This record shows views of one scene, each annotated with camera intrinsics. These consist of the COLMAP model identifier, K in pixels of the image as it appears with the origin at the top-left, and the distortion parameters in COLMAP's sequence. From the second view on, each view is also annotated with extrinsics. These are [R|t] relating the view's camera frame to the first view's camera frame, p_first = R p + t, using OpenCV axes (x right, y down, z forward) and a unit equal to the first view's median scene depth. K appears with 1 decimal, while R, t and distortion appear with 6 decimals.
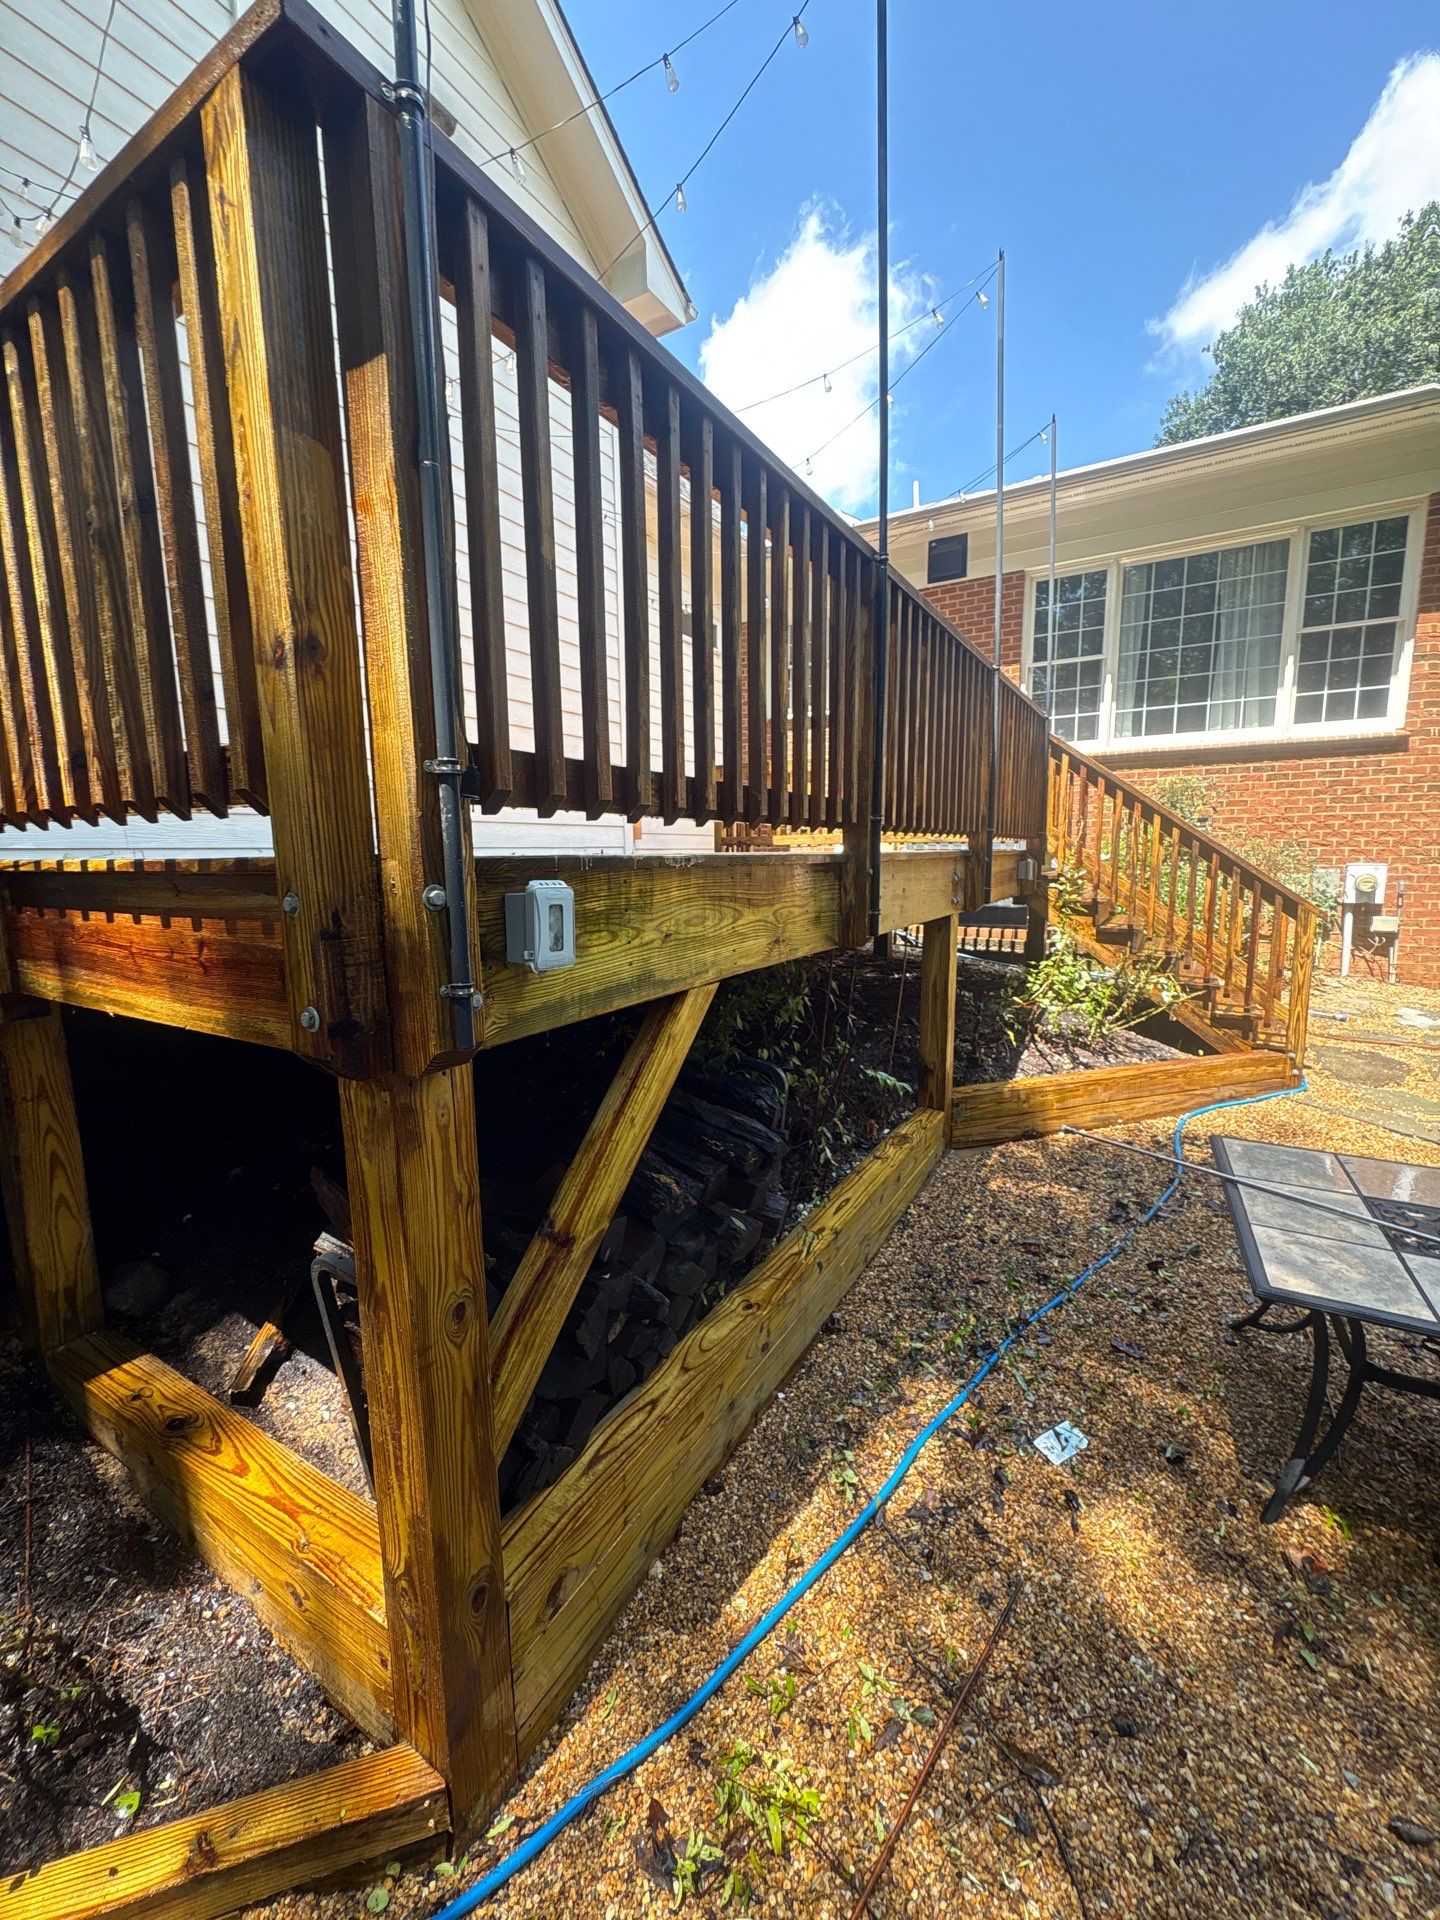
lens RADIAL K [[757.8, 0, 722.4], [0, 757.8, 958.7], [0, 0, 1]] dist [0.002888, -0.000329]
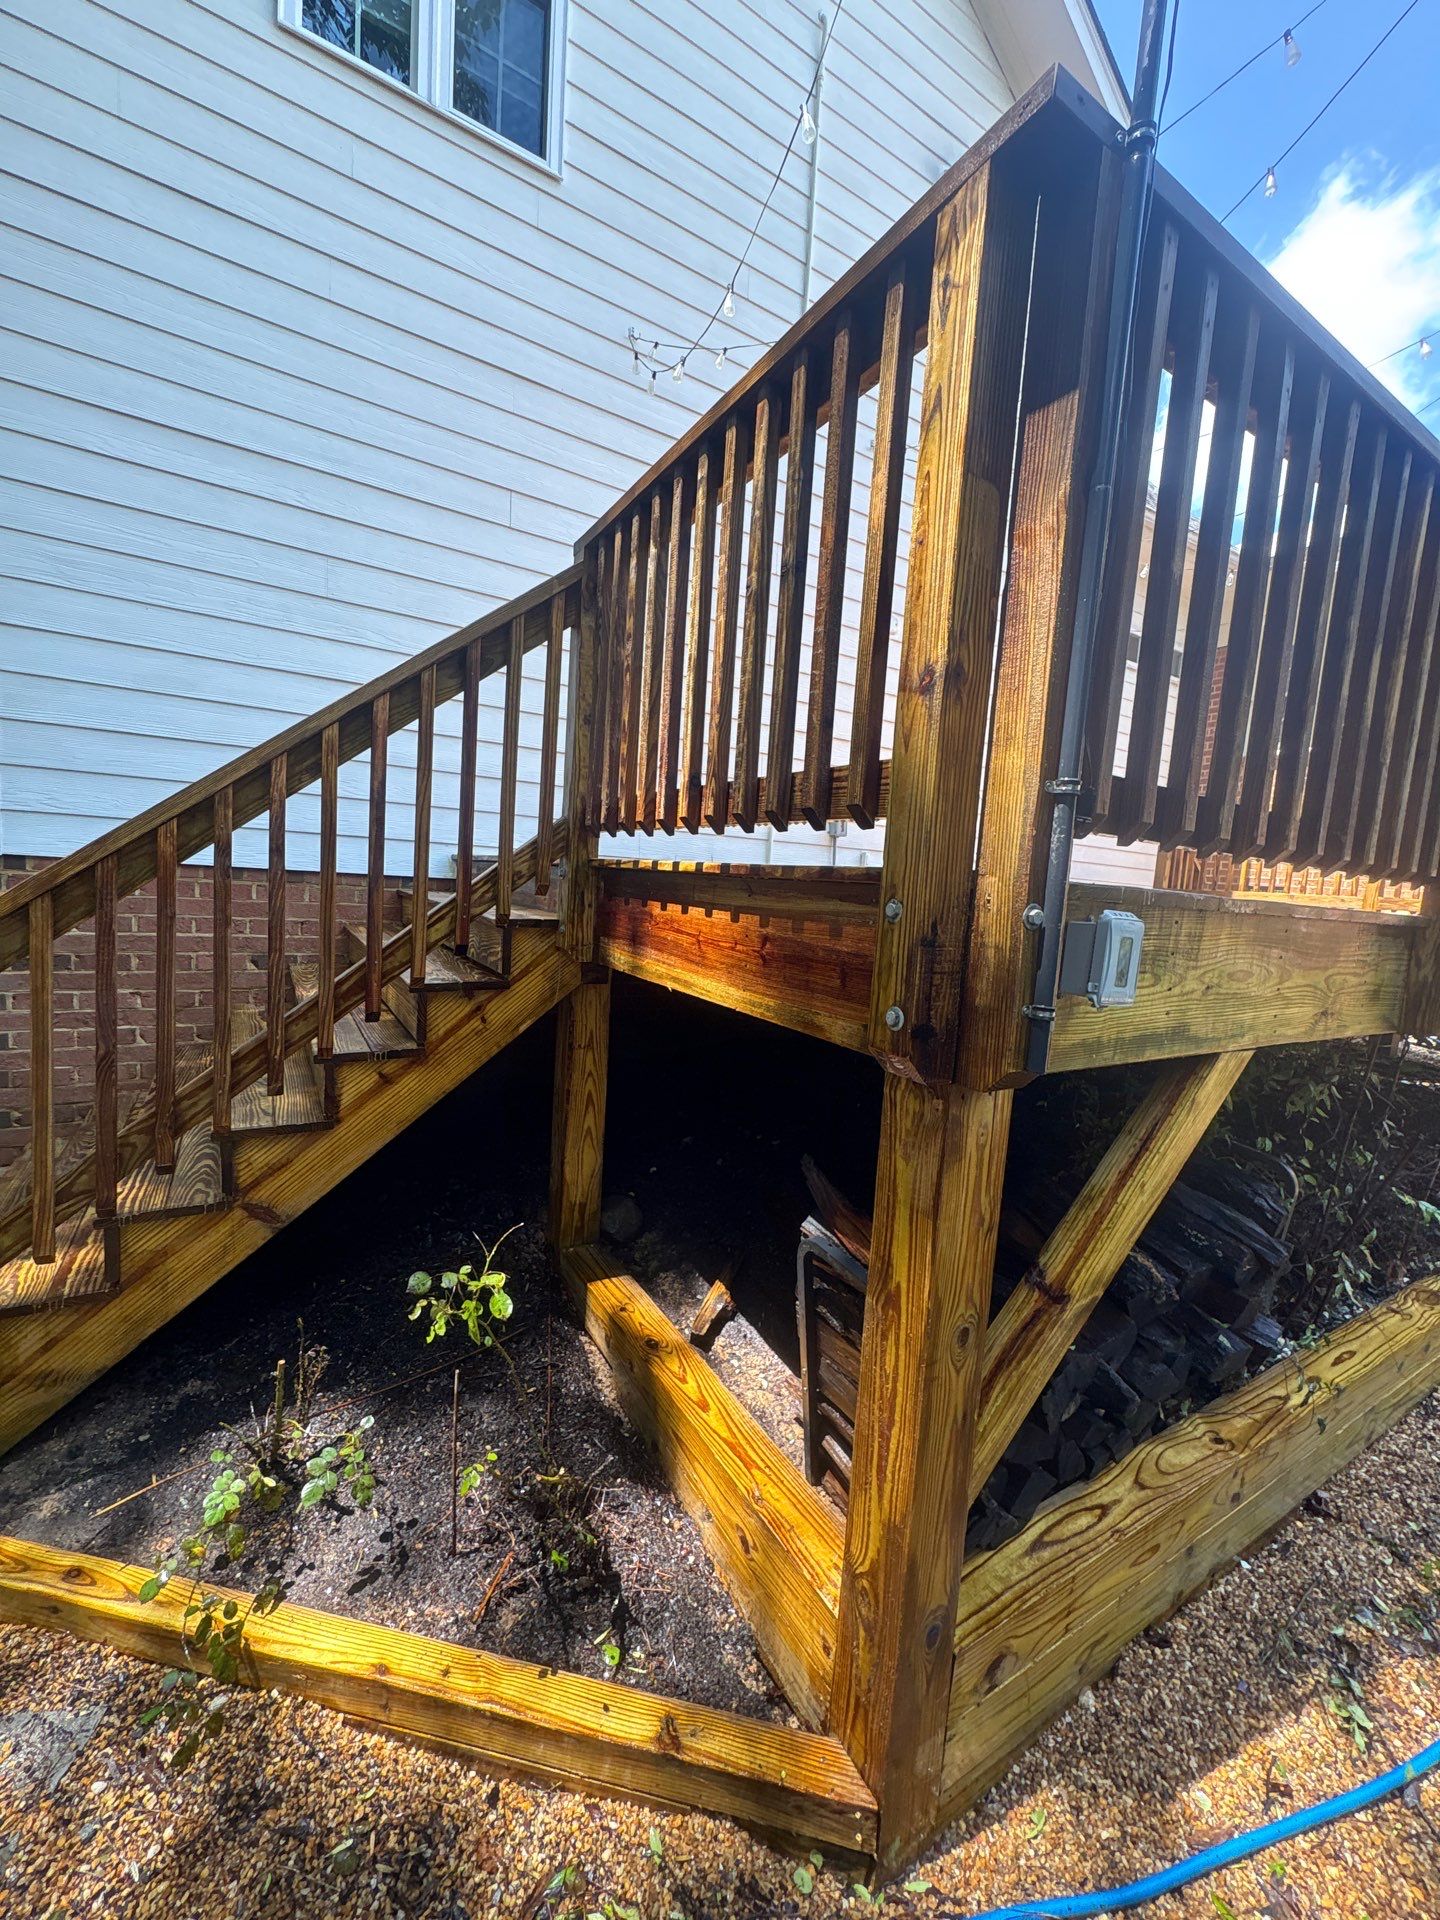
lens RADIAL K [[757.8, 0, 725.4], [0, 757.8, 960.6], [0, 0, 1]] dist [0.002888, -0.000329]
pose [[0.884556, 0.121050, -0.450454, -0.193454], [-0.142024, 0.989779, -0.012910, 0.032081], [0.444287, 0.075395, 0.892706, -0.044613]]
